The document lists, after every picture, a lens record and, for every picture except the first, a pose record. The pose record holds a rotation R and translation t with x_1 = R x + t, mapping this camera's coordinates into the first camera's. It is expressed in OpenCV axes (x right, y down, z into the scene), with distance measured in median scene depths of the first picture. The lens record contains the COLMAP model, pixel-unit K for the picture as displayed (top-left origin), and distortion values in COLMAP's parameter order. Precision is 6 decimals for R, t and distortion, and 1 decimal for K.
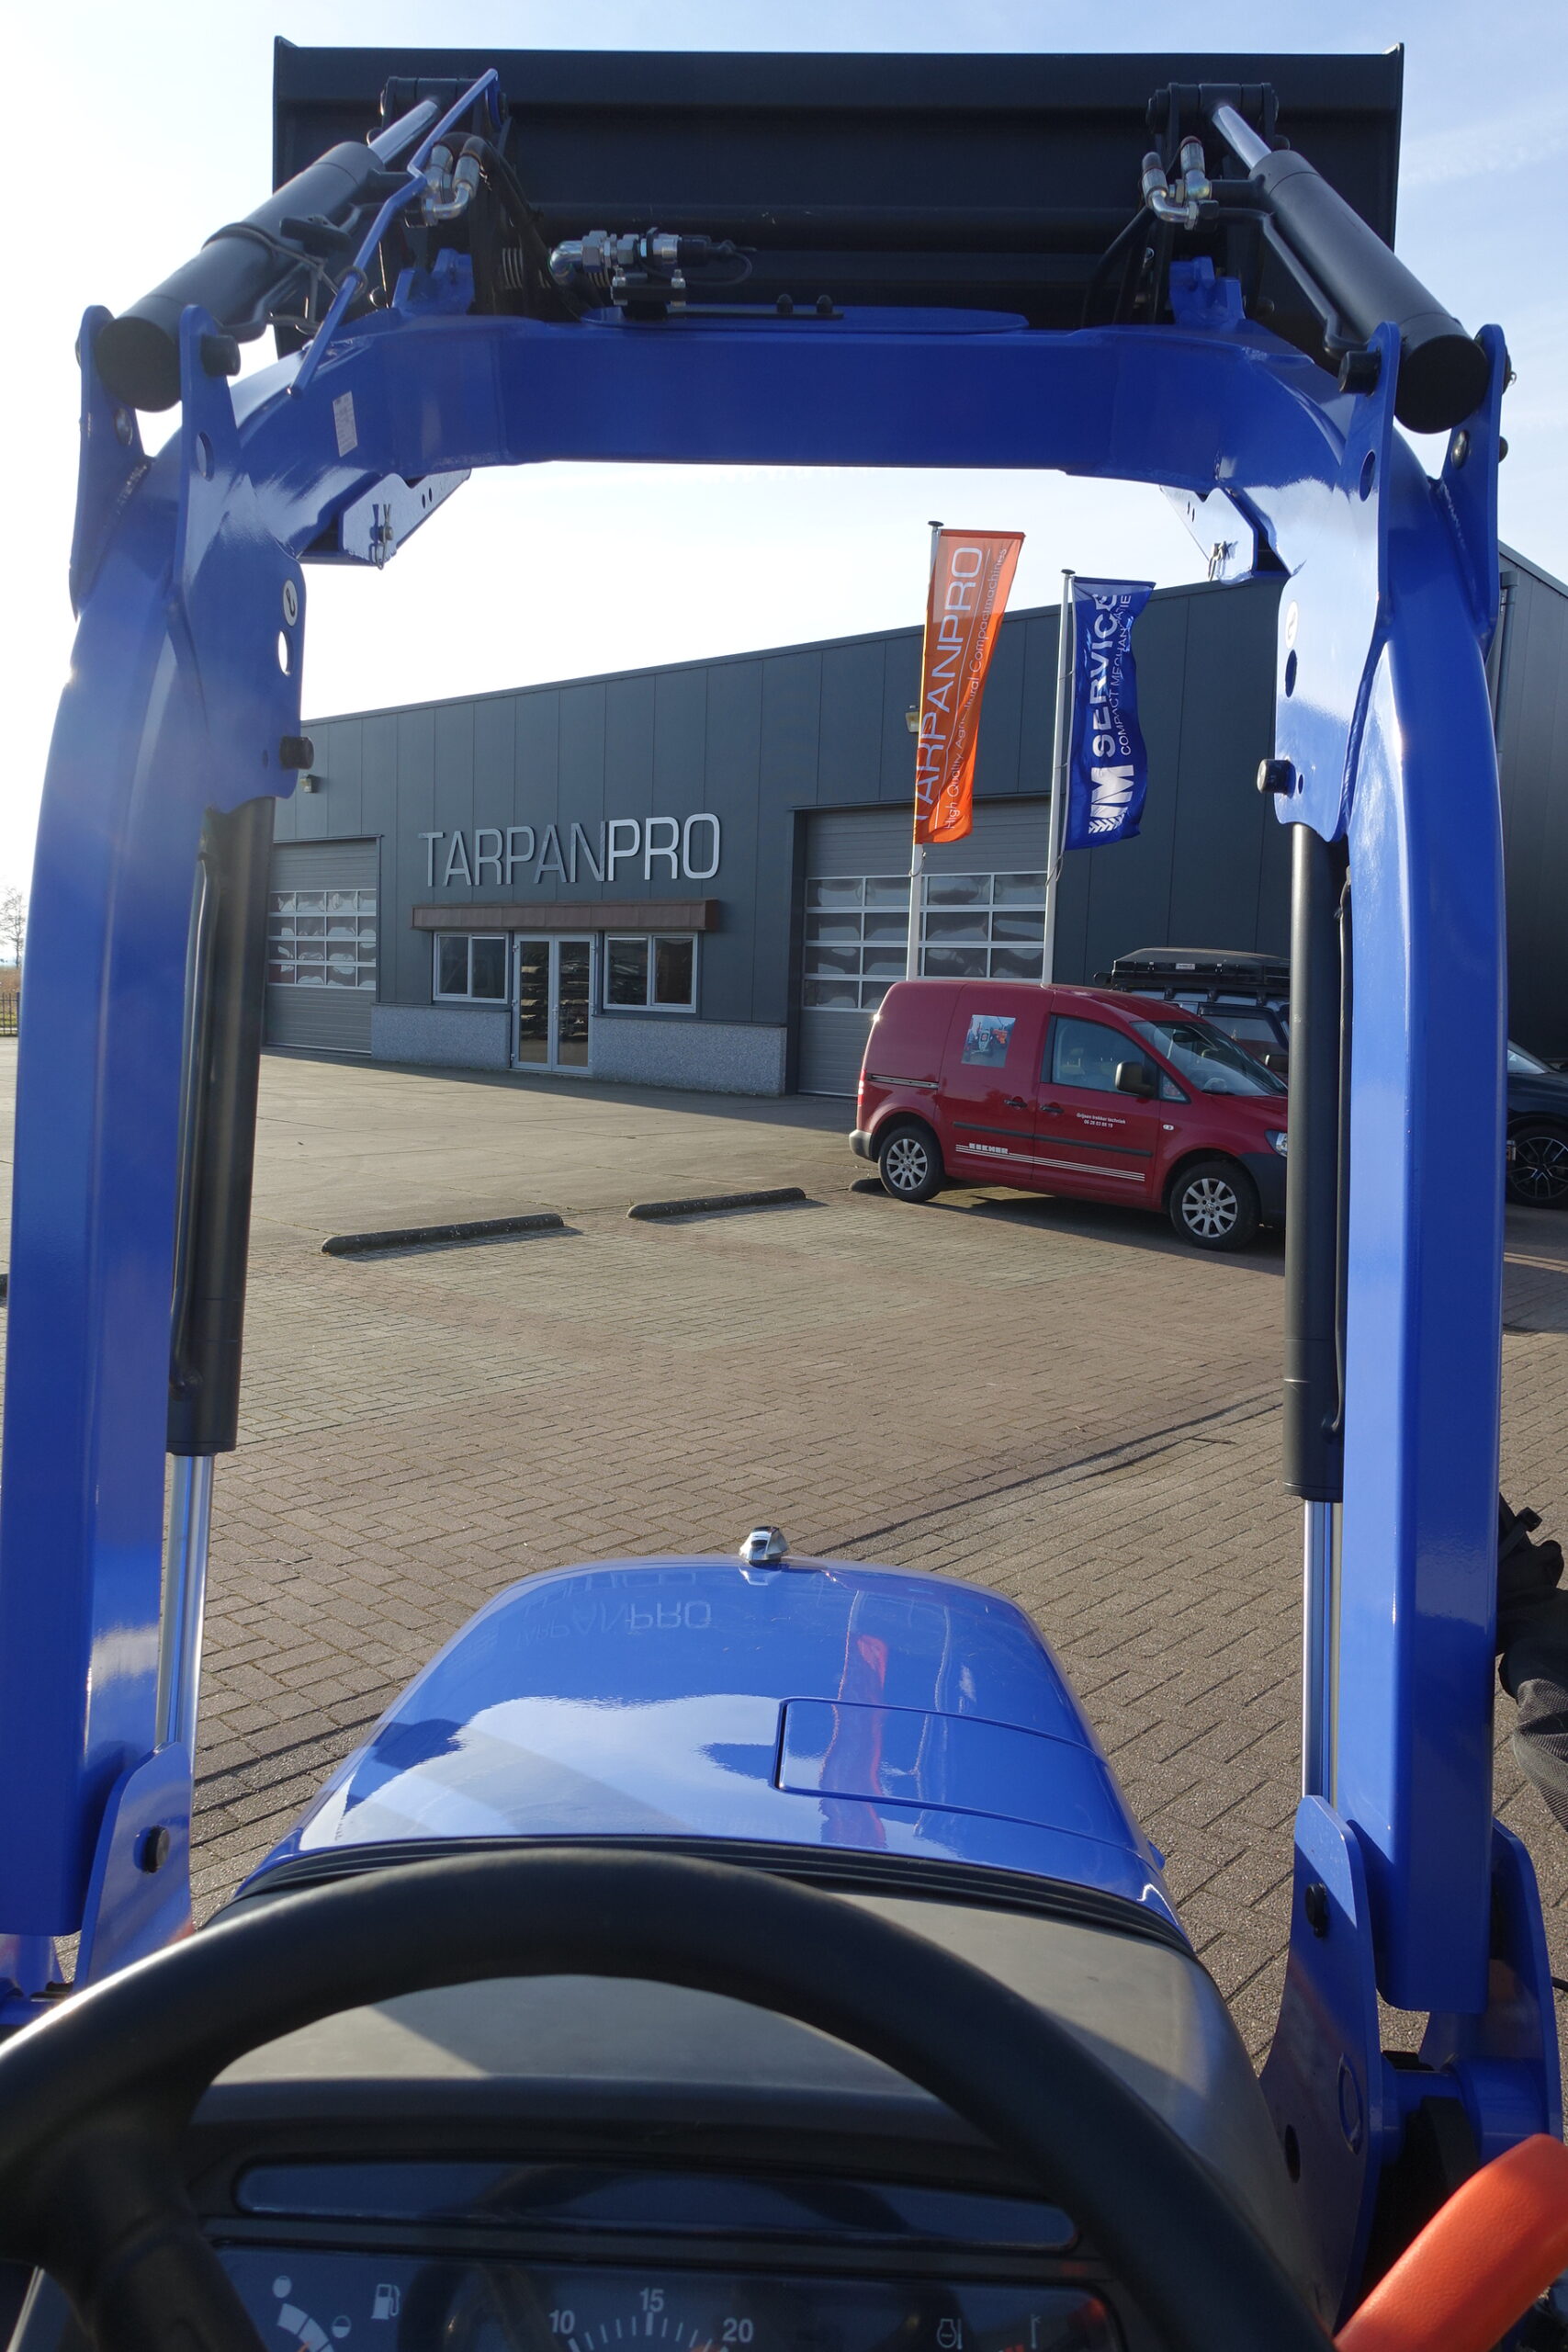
lens RADIAL K [[1620.4, 0, 784.0], [0, 1620.4, 1176.0], [0, 0, 1]] dist [0.002176, -0.003770]
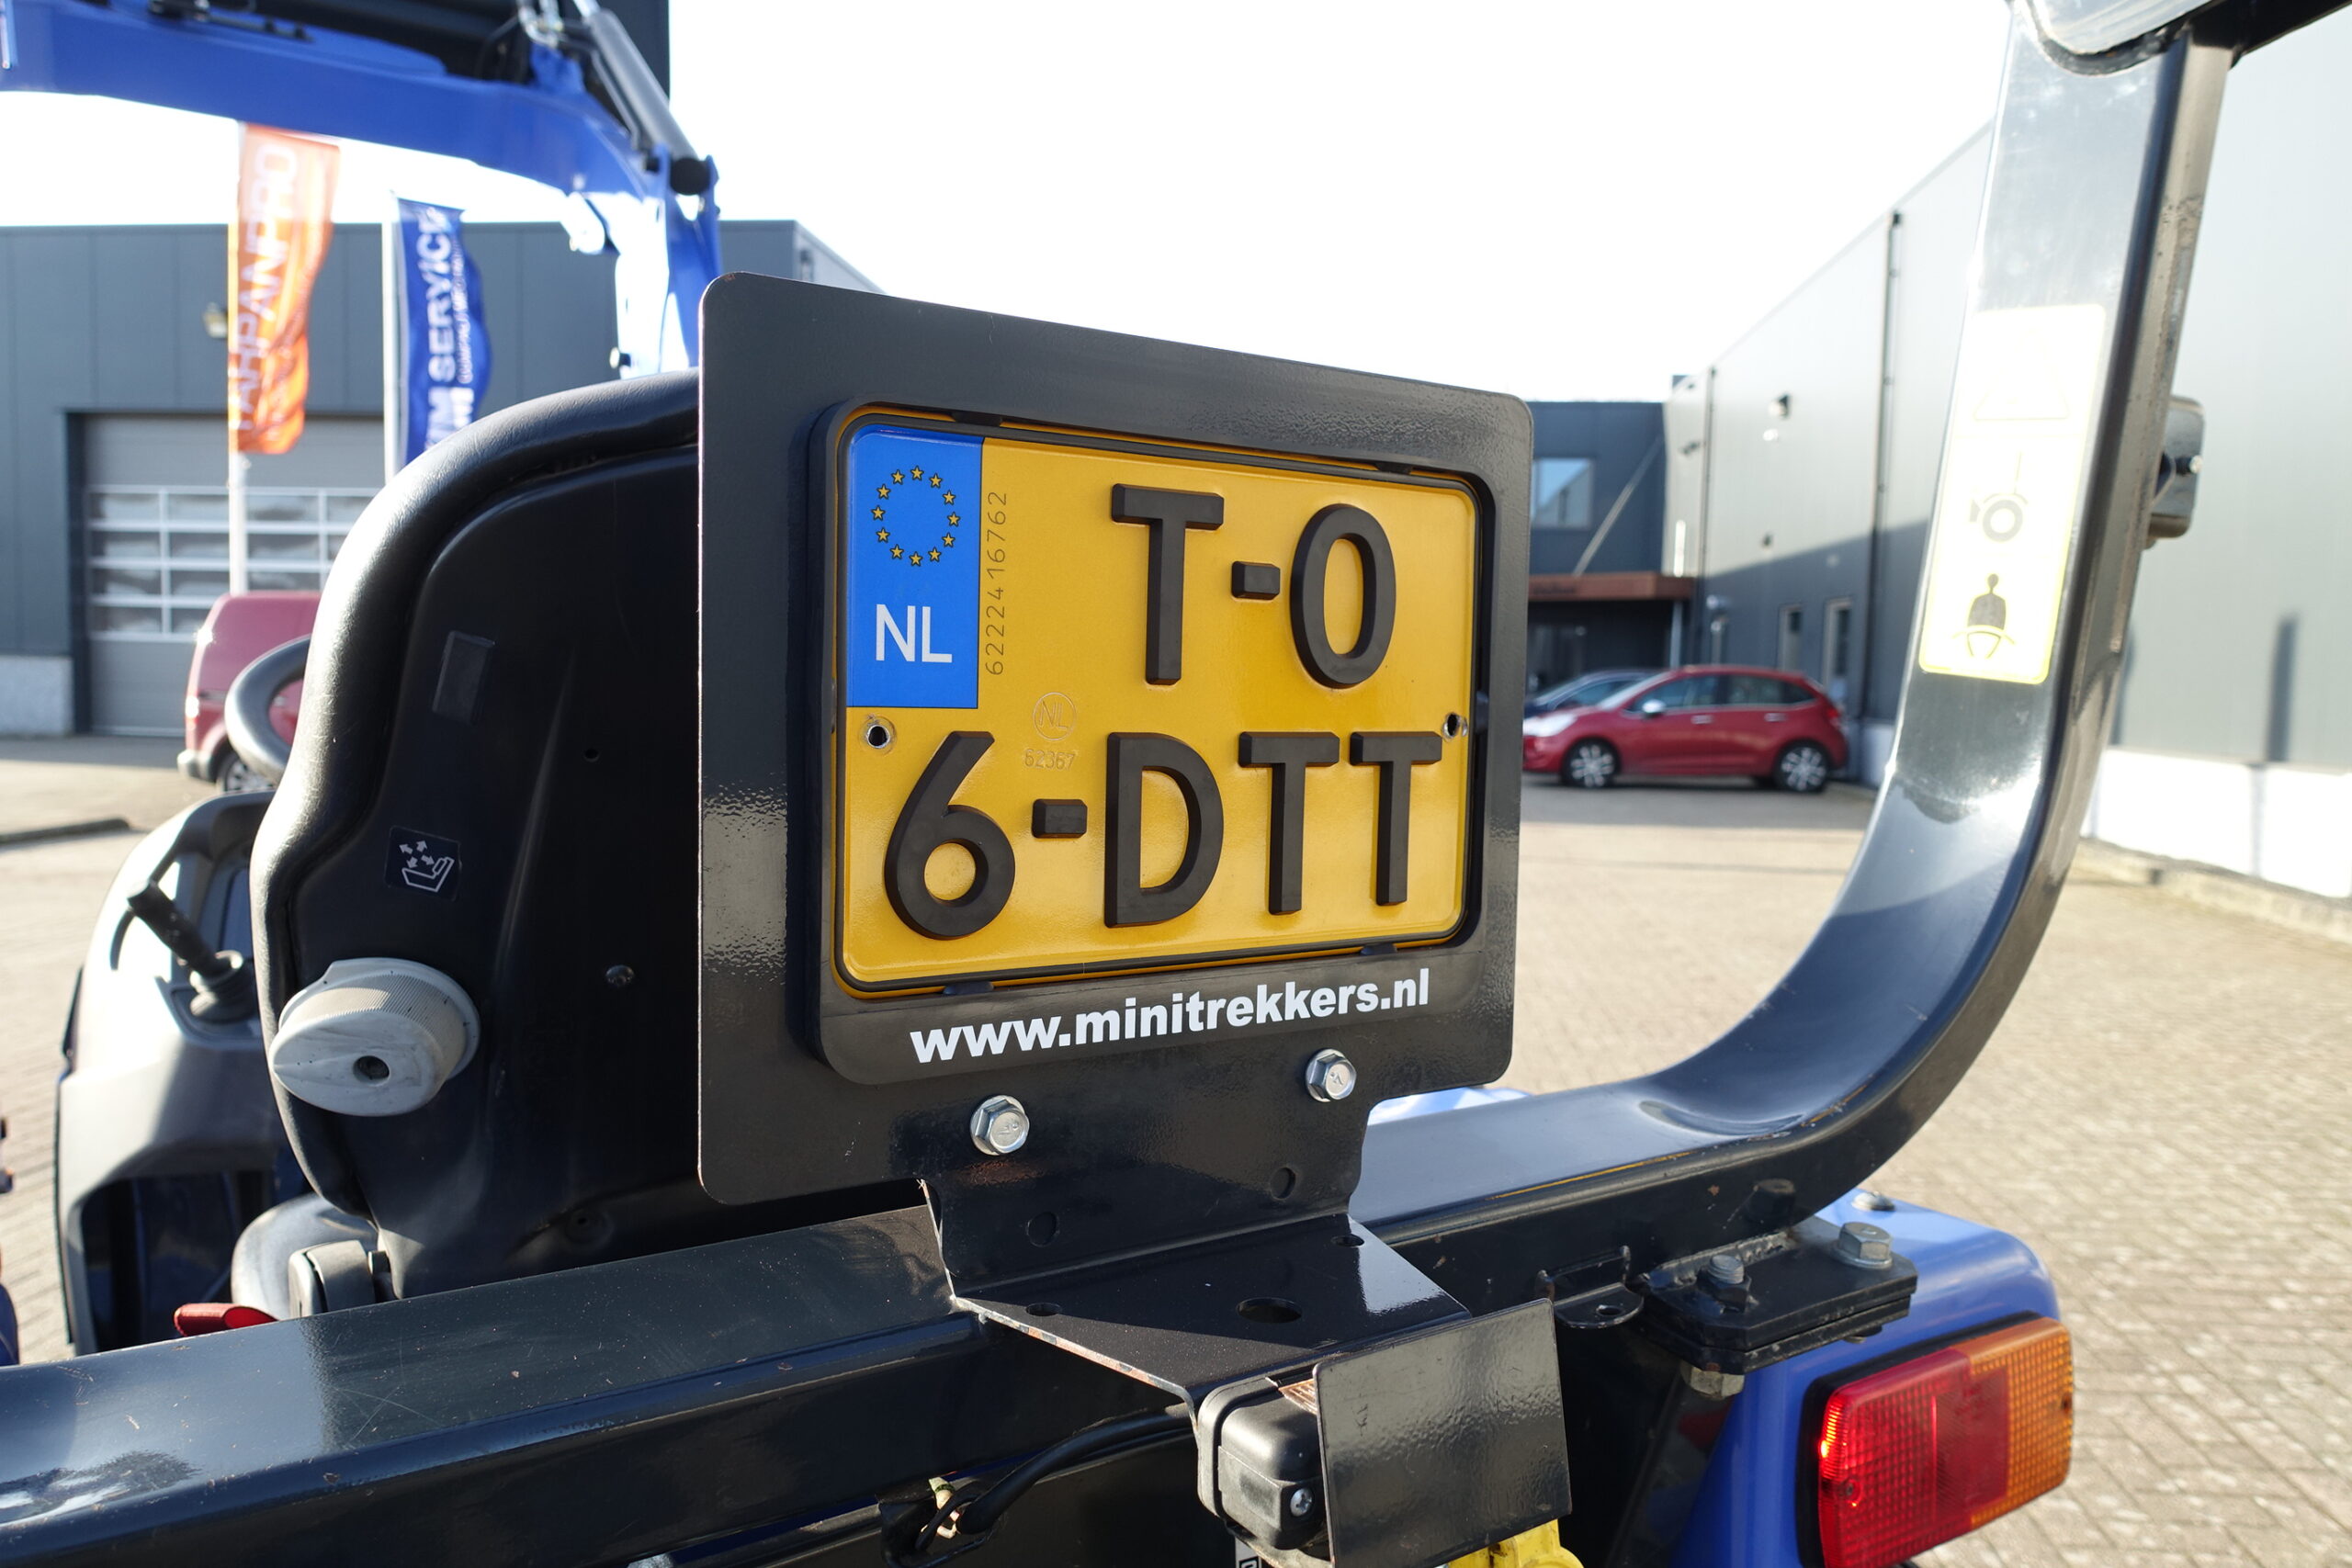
lens RADIAL K [[1605.6, 0, 1176.0], [0, 1605.6, 784.0], [0, 0, 1]] dist [-0.006007, -0.000963]
pose [[0.814718, -0.057567, 0.576993, -0.026548], [0.068589, 0.997641, 0.002687, 0.027407], [-0.575786, 0.037387, 0.816745, -0.084133]]
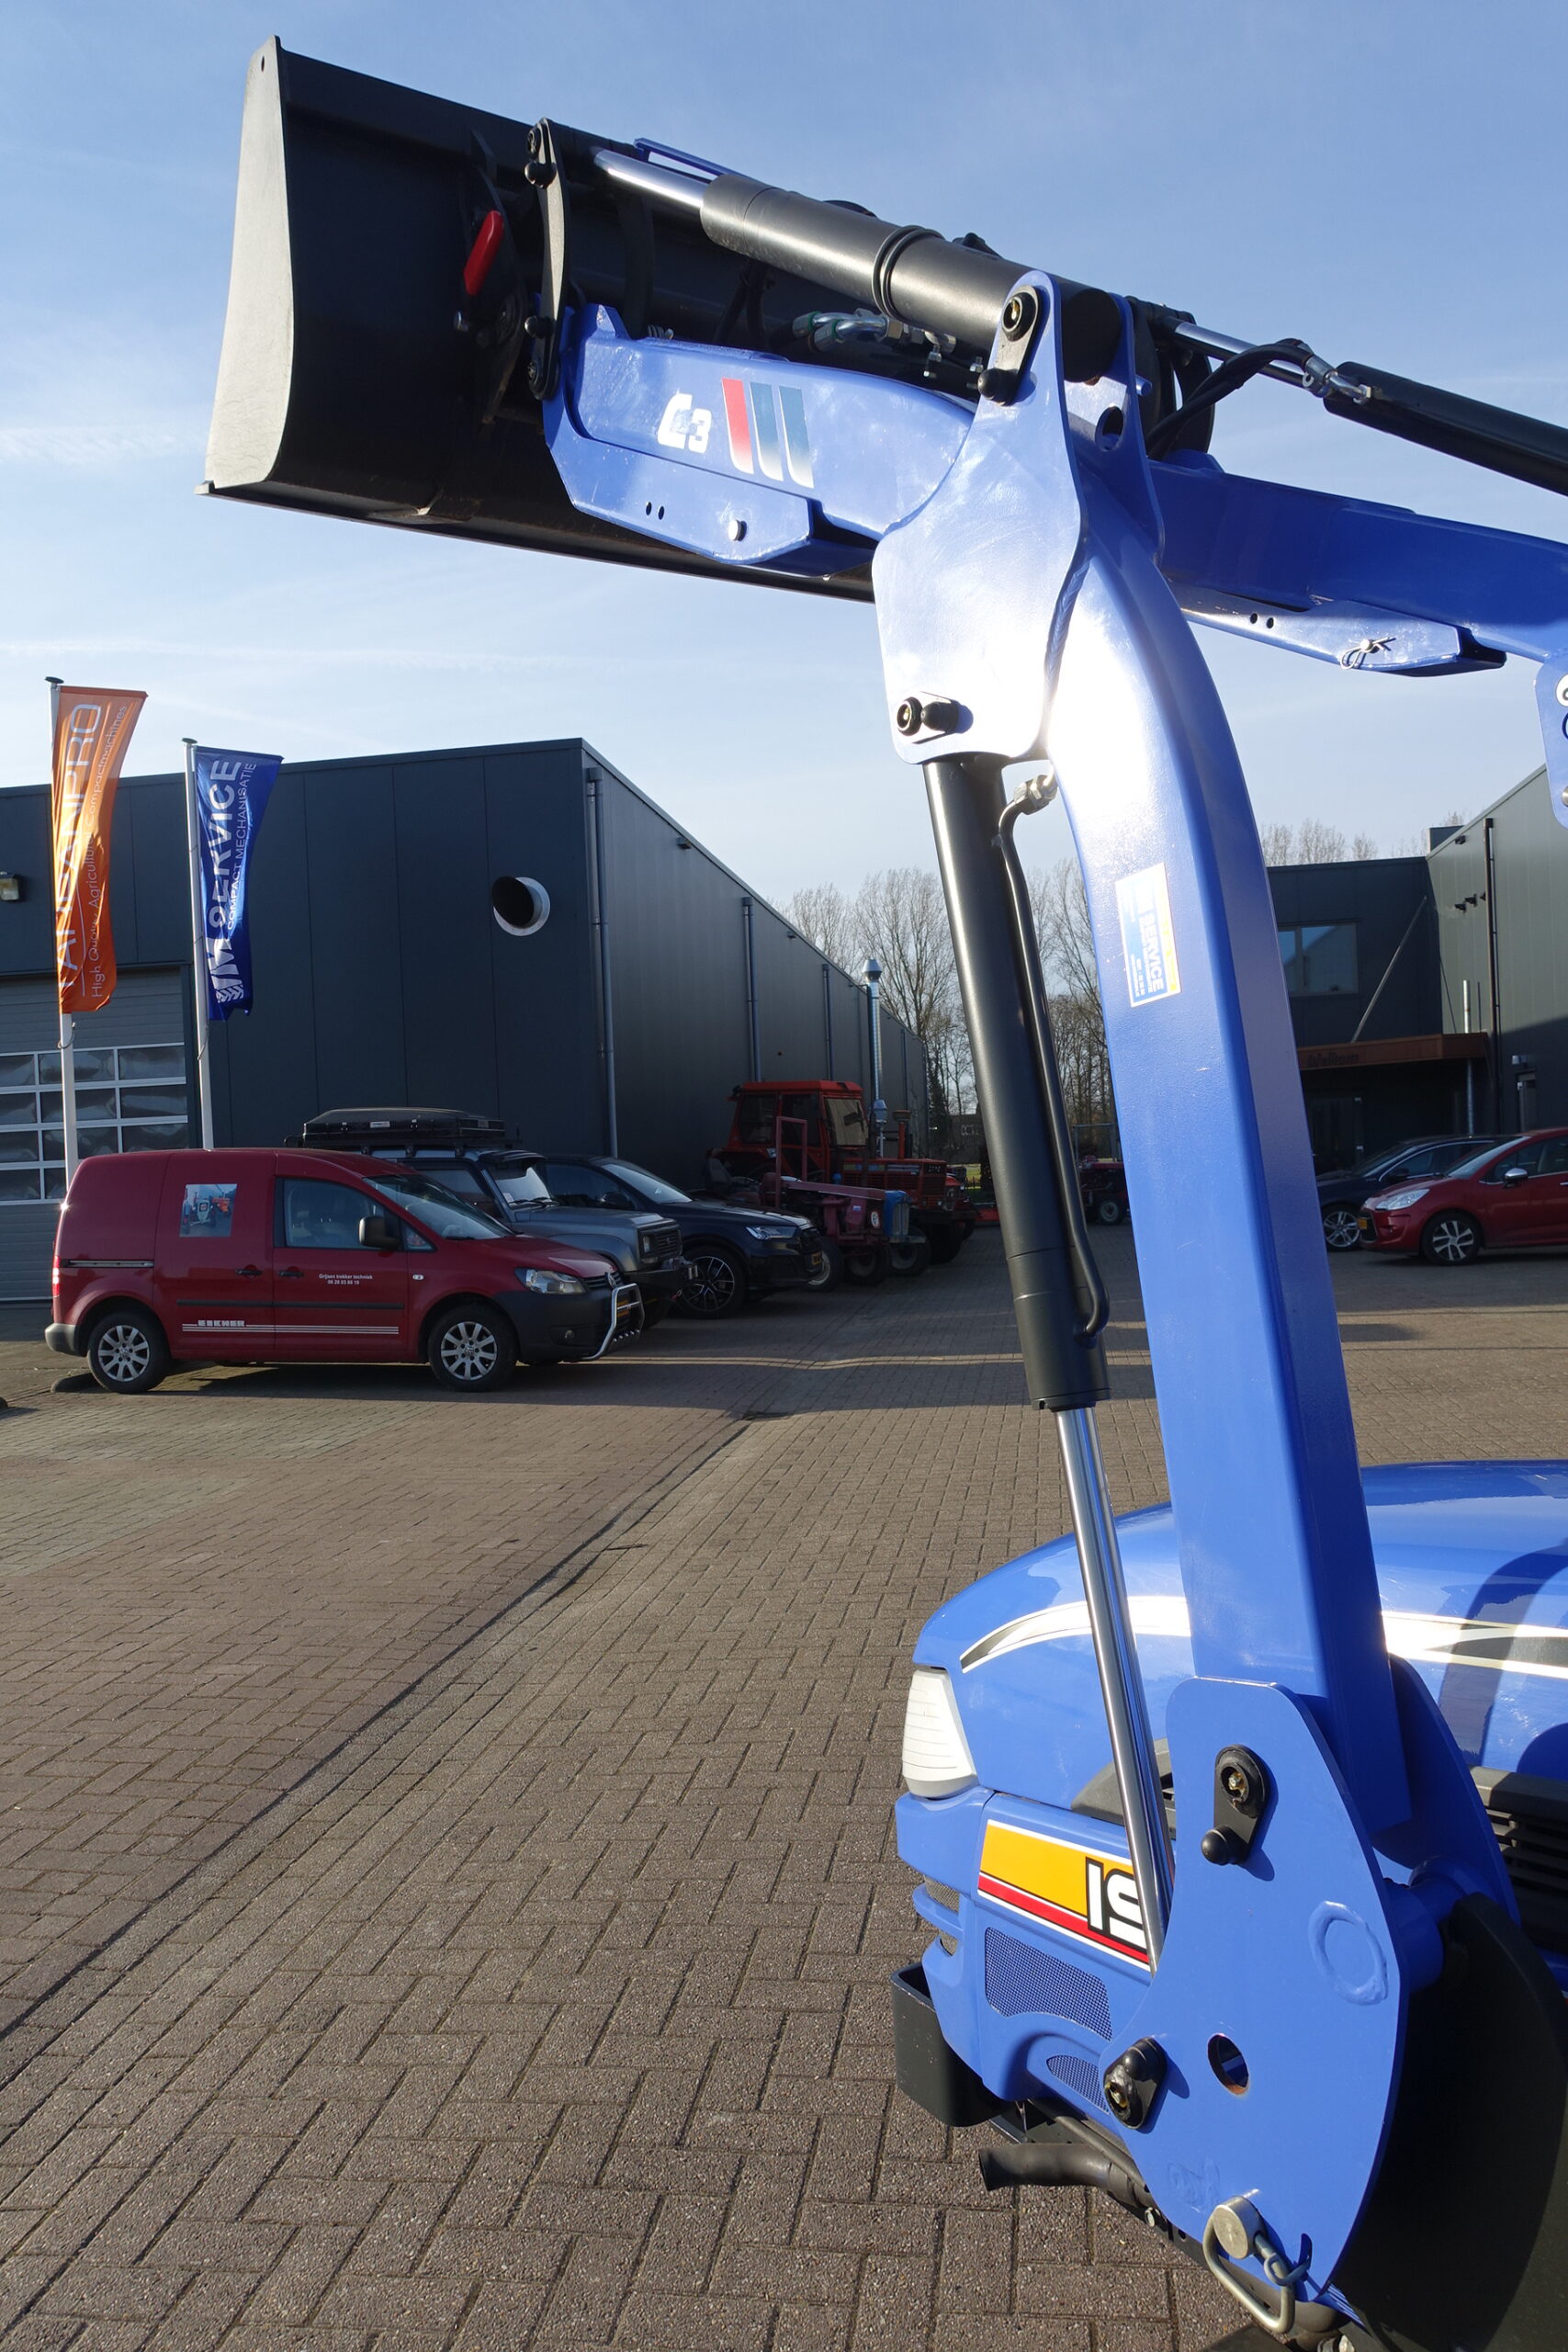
lens RADIAL K [[1620.4, 0, 784.0], [0, 1620.4, 1176.0], [0, 0, 1]] dist [0.002176, -0.003770]
pose [[0.839342, -0.074645, 0.538455, -0.097084], [0.132756, 0.988682, -0.069880, 0.007379], [-0.527144, 0.130137, 0.839752, 0.023621]]
